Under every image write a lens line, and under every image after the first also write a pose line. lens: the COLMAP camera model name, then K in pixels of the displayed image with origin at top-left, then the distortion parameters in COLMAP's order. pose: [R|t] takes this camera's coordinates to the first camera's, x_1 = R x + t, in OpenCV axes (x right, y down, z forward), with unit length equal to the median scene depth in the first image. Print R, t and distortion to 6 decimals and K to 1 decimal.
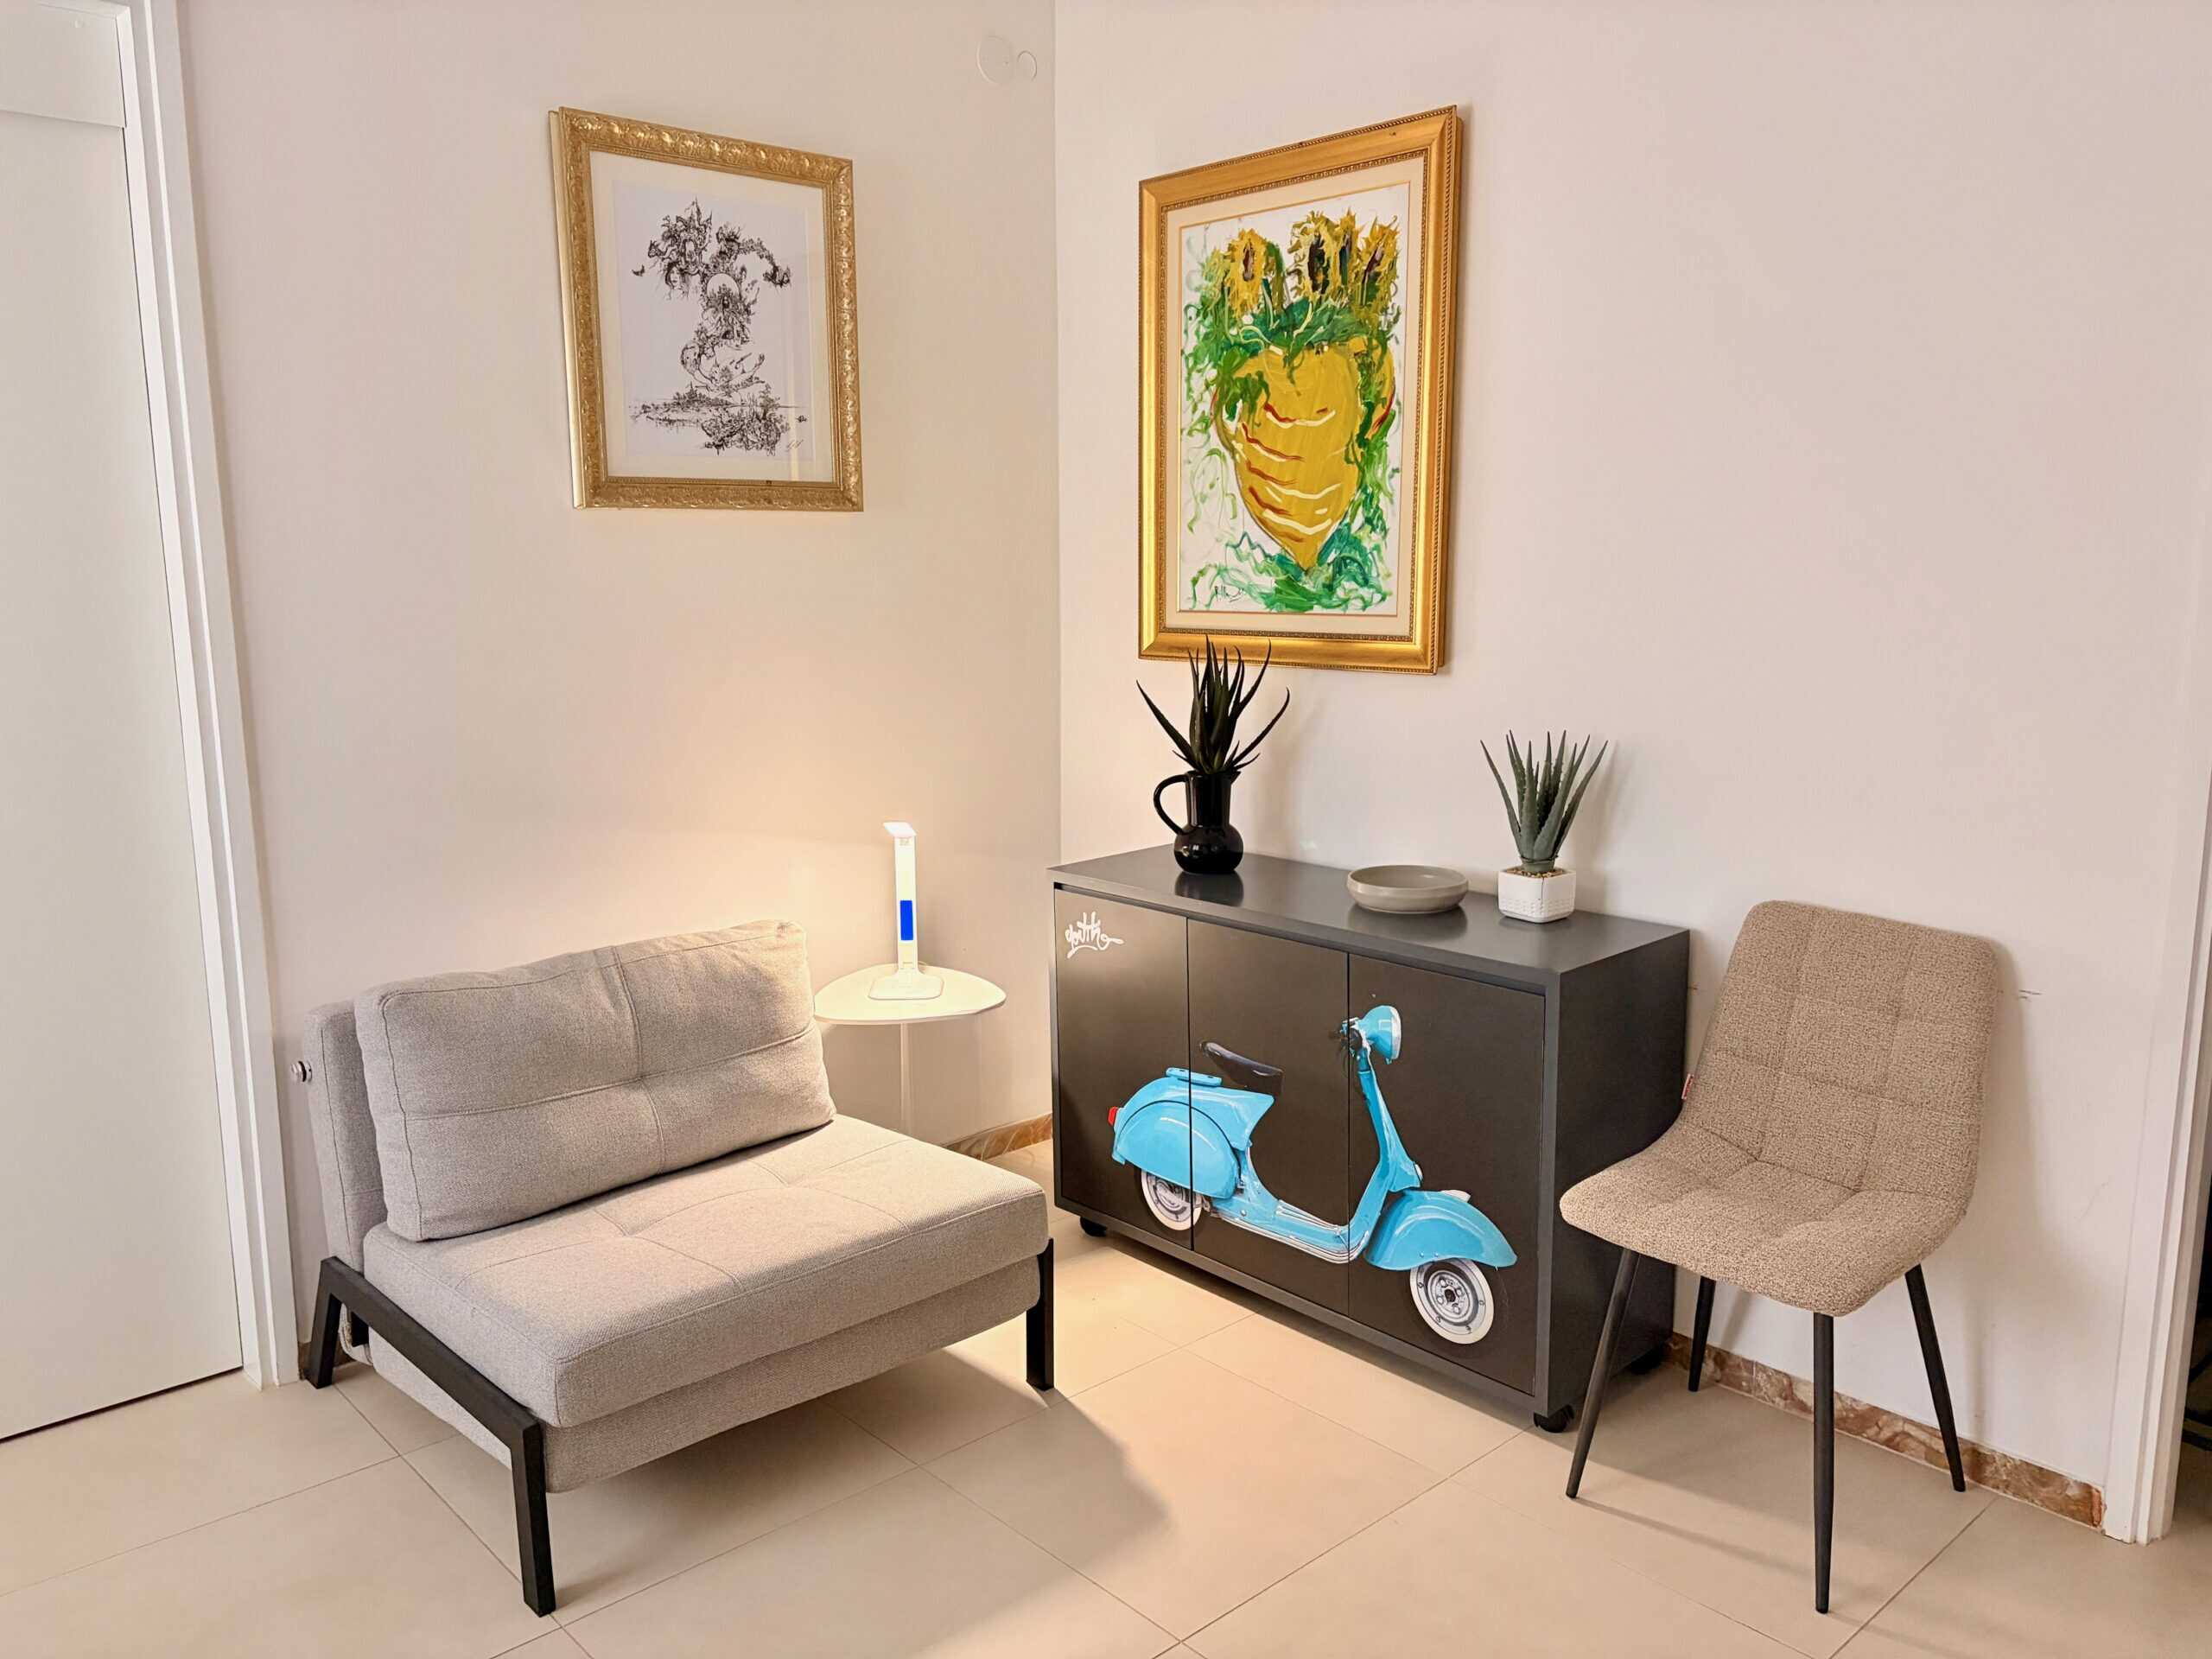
lens RADIAL K [[1663.0, 0, 1101.4], [0, 1663.0, 832.0], [0, 0, 1]] dist [0.056587, -0.065908]
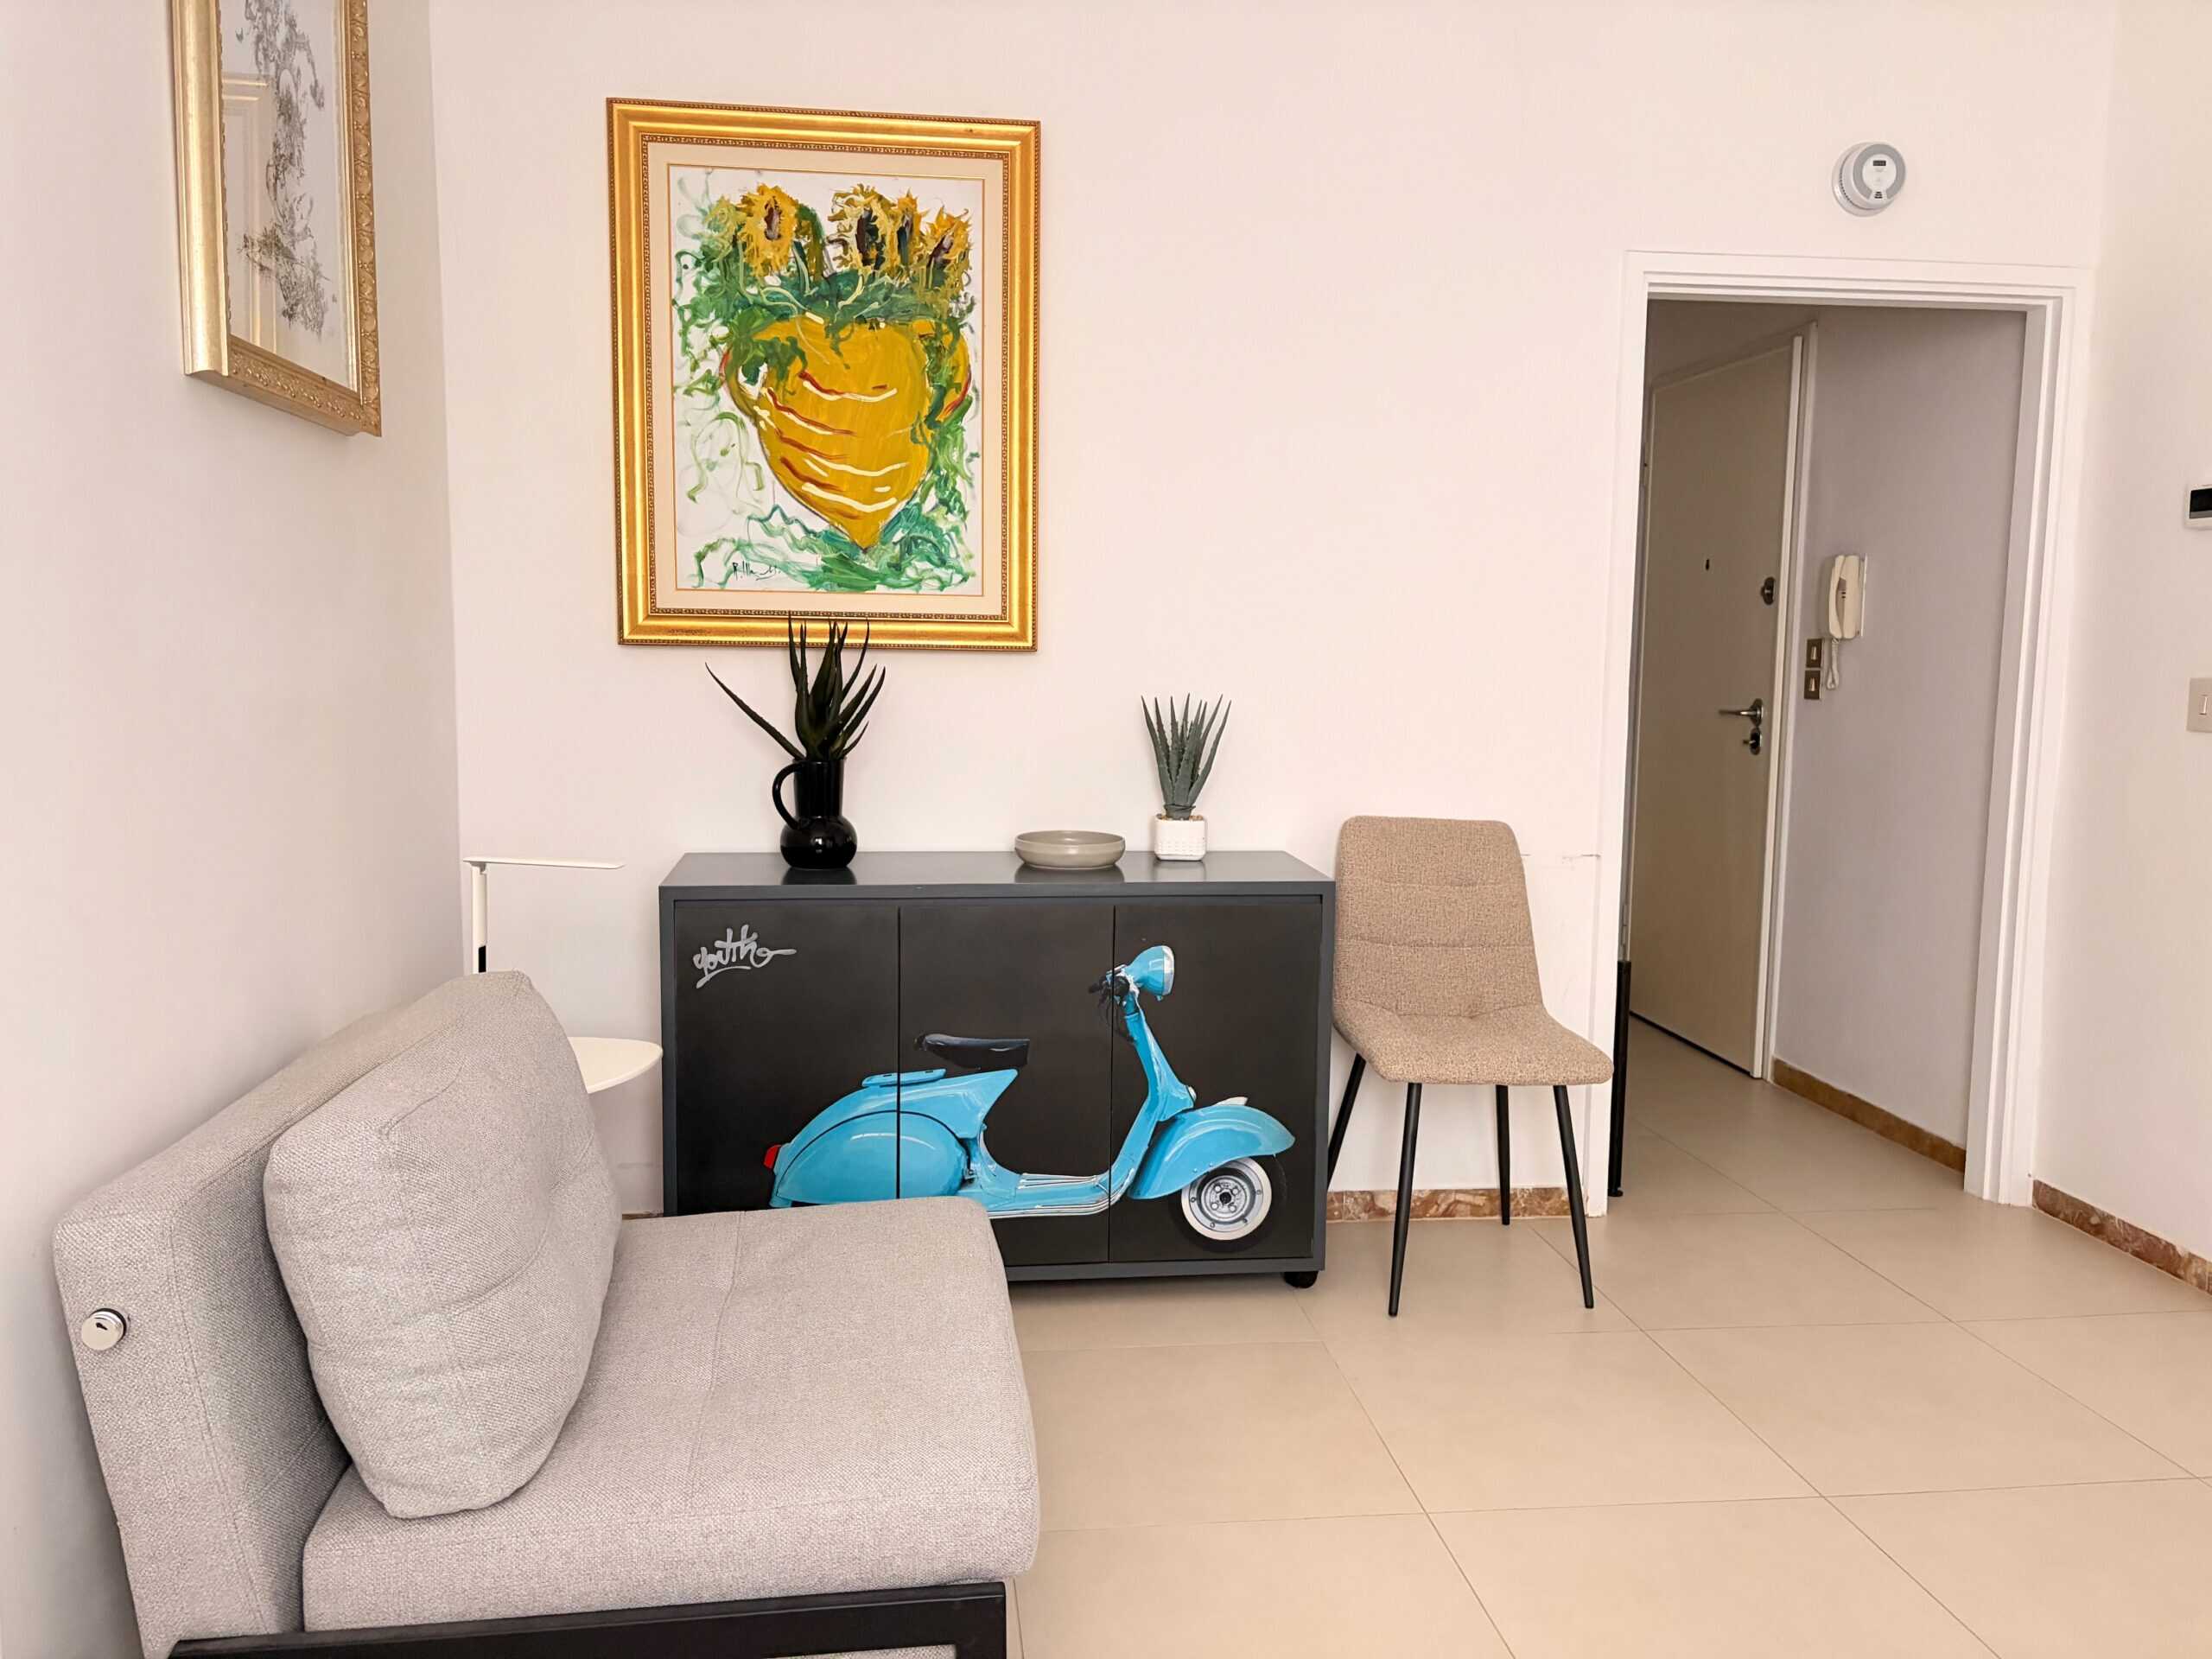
lens RADIAL K [[1663.0, 0, 1100.1], [0, 1663.0, 828.8], [0, 0, 1]] dist [0.056587, -0.065908]
pose [[0.581835, -0.076699, 0.809682, -0.619456], [0.120125, 0.992729, 0.007718, 0.014517], [-0.804387, 0.092772, 0.586818, 0.346027]]
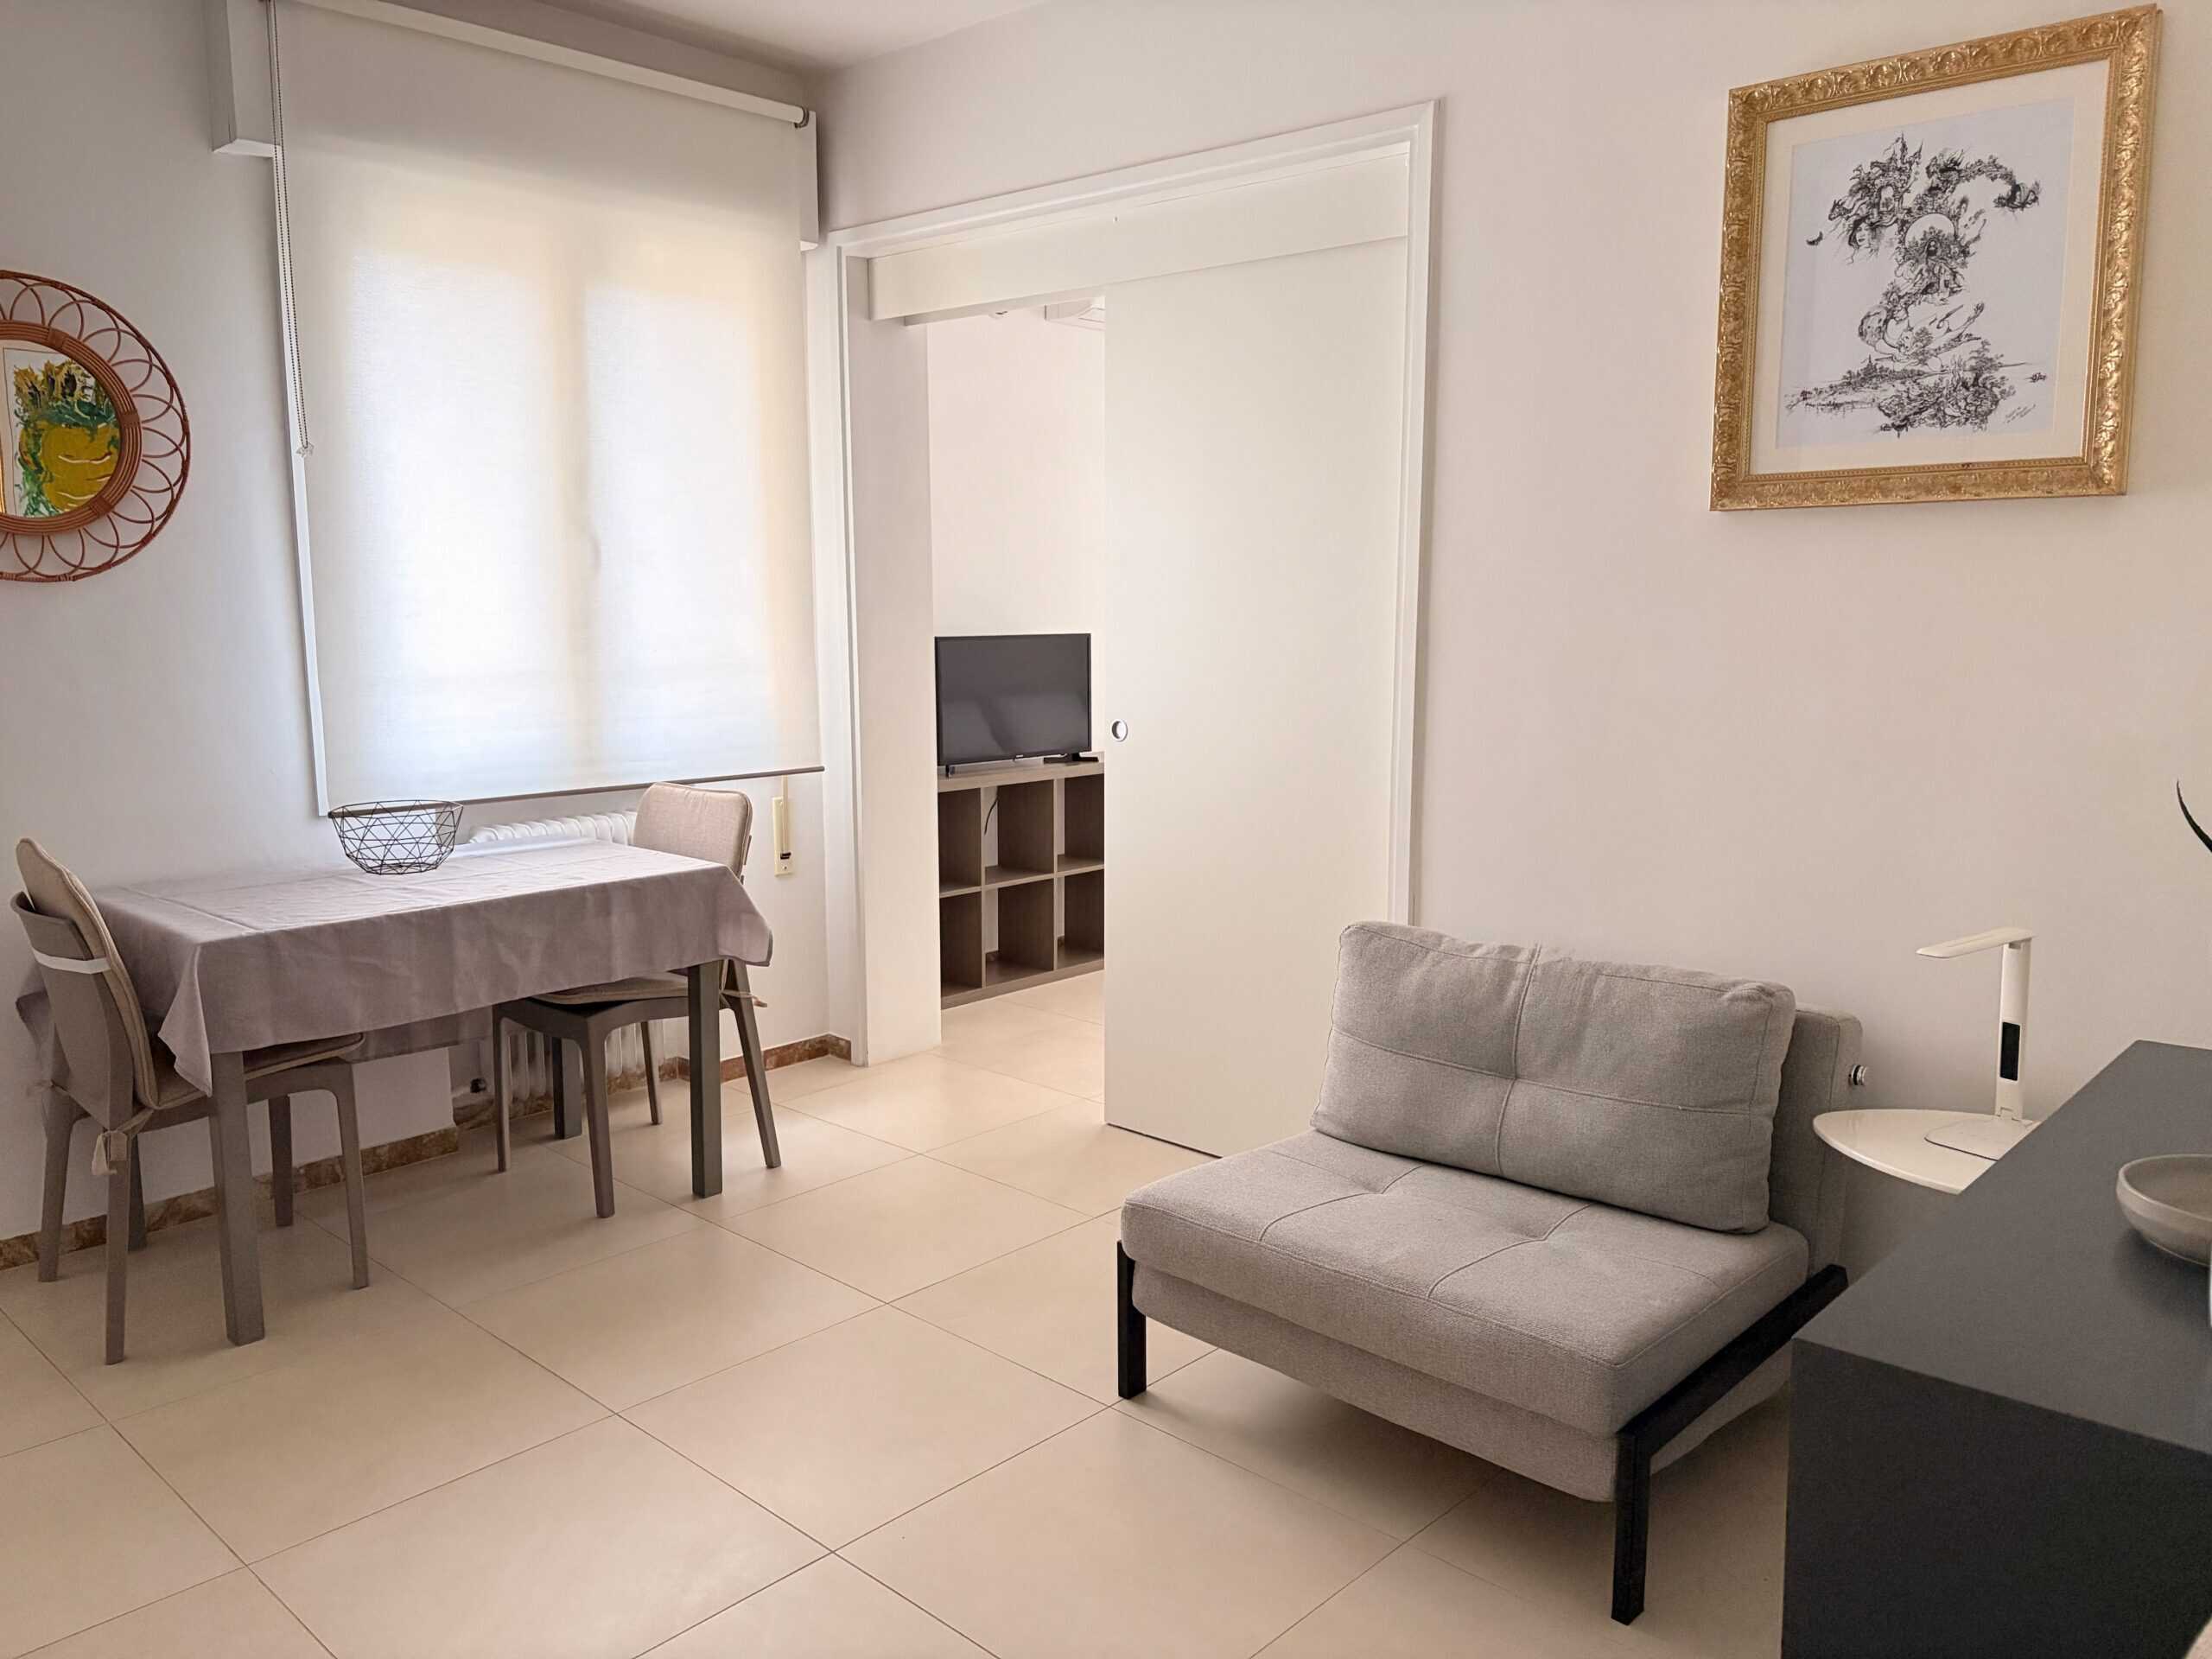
lens RADIAL K [[1663.0, 0, 1099.3], [0, 1663.0, 841.7], [0, 0, 1]] dist [0.056587, -0.065908]
pose [[0.084412, 0.159186, -0.983633, 0.596567], [-0.161701, 0.976260, 0.144116, -0.086517], [0.983223, 0.146890, 0.108149, 0.554960]]
